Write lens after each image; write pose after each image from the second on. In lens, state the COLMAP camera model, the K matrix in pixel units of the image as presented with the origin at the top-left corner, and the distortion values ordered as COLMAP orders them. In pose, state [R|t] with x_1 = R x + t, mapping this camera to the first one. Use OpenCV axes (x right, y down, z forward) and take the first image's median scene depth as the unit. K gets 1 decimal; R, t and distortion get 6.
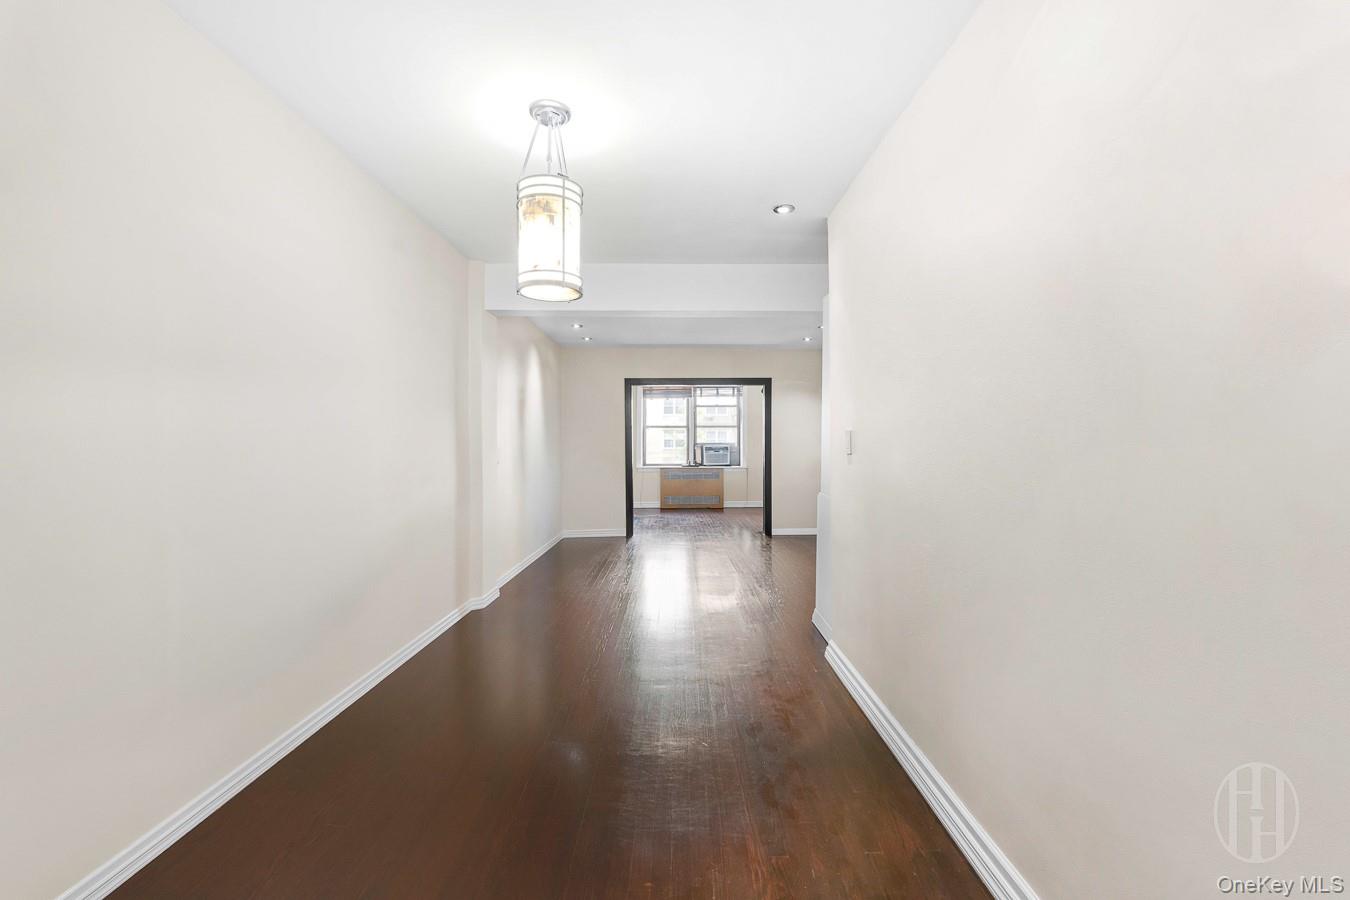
lens RADIAL K [[559.3, 0, 679.9], [0, 559.3, 441.1], [0, 0, 1]] dist [-0.002825, -0.000823]
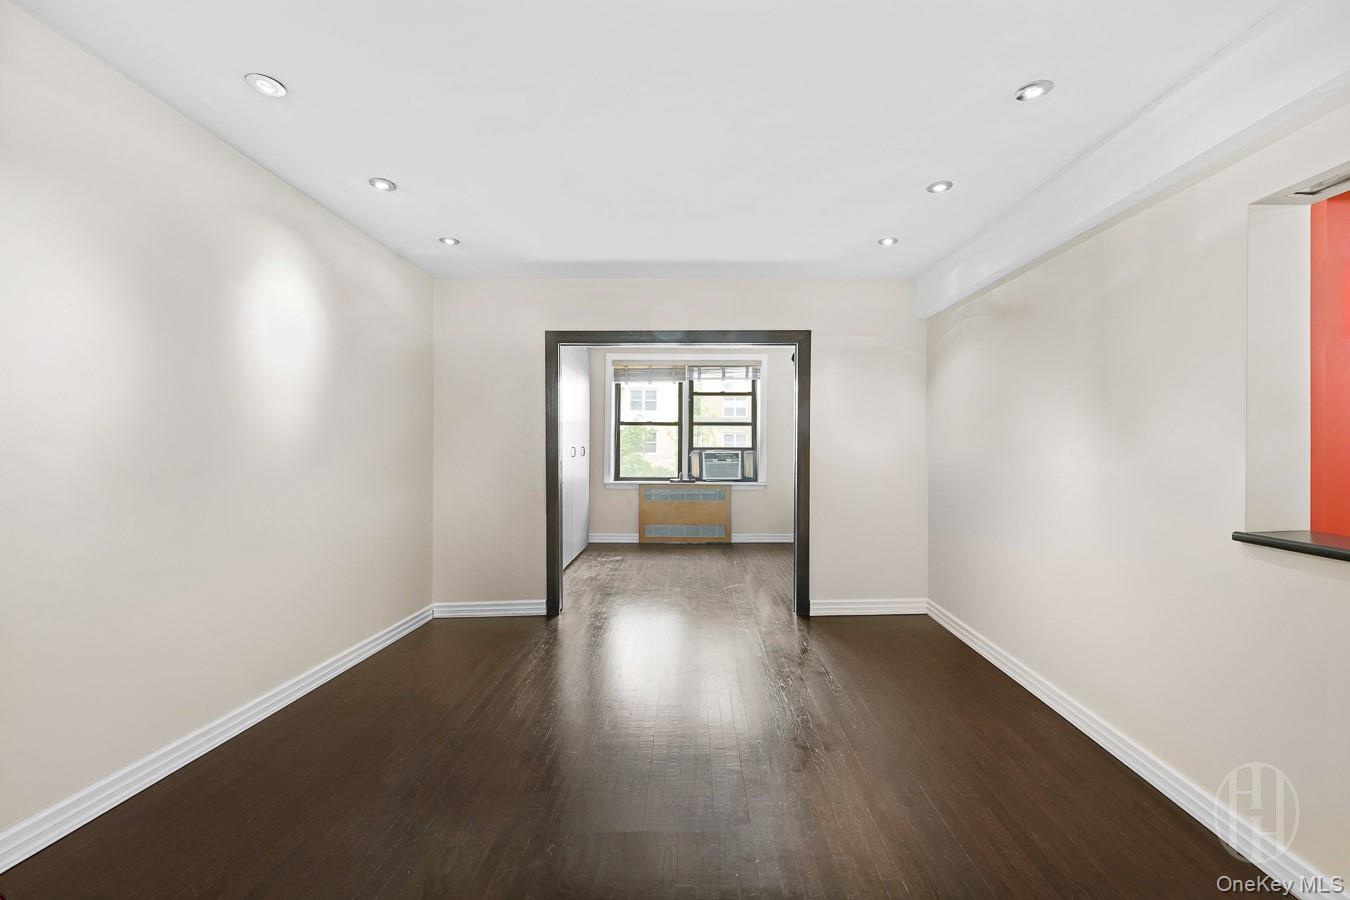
lens RADIAL K [[559.3, 0, 679.9], [0, 559.3, 441.1], [0, 0, 1]] dist [-0.002825, -0.000823]
pose [[0.999281, 0.004732, -0.037620, 0.040532], [-0.004988, 0.999965, -0.006704, 0.000251], [0.037587, 0.006887, 0.999270, 0.321766]]
